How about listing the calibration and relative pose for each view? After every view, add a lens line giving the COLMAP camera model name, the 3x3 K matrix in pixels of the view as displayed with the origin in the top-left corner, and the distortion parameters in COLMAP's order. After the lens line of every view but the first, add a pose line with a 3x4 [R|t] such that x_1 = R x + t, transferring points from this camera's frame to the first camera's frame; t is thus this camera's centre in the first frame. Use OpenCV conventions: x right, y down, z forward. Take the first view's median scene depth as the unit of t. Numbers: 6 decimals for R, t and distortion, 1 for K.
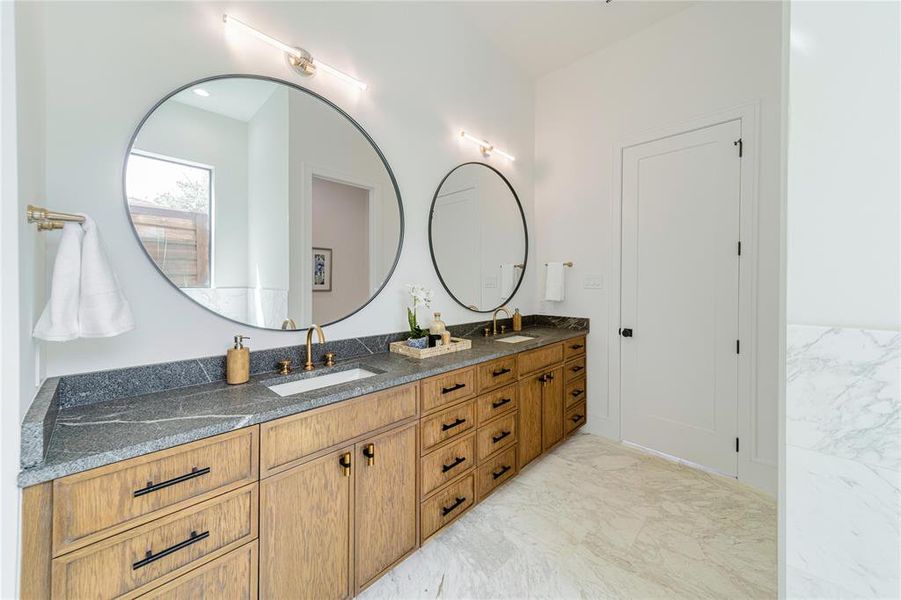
lens RADIAL K [[393.0, 0, 450.3], [0, 393.0, 289.4], [0, 0, 1]] dist [0.014627, -0.000040]
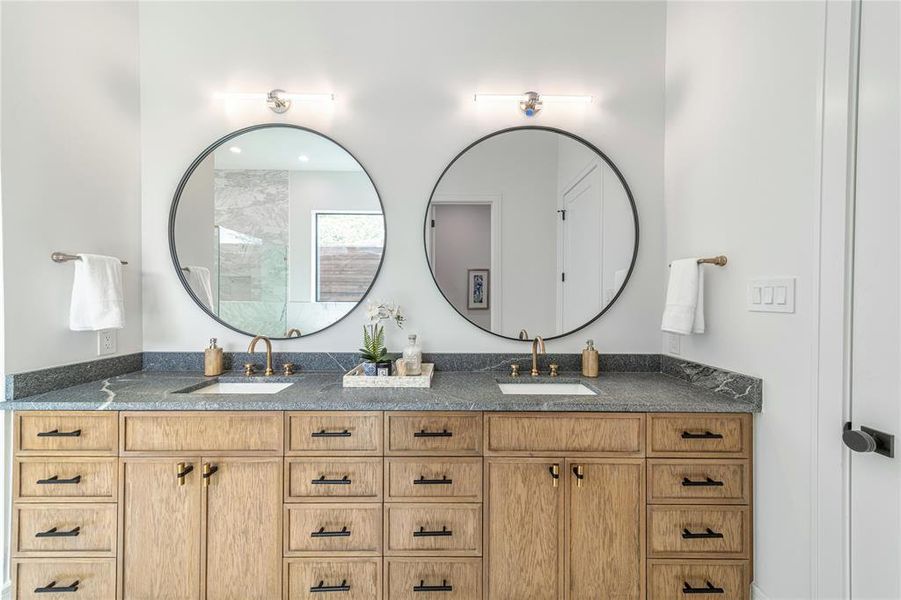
lens RADIAL K [[312.1, 0, 451.5], [0, 312.1, 299.8], [0, 0, 1]] dist [0.007992, -0.000054]
pose [[0.635832, 0.000549, -0.771827, 0.466630], [-0.016841, 0.999772, -0.013163, -0.006814], [0.771644, 0.021368, 0.635696, 0.576282]]
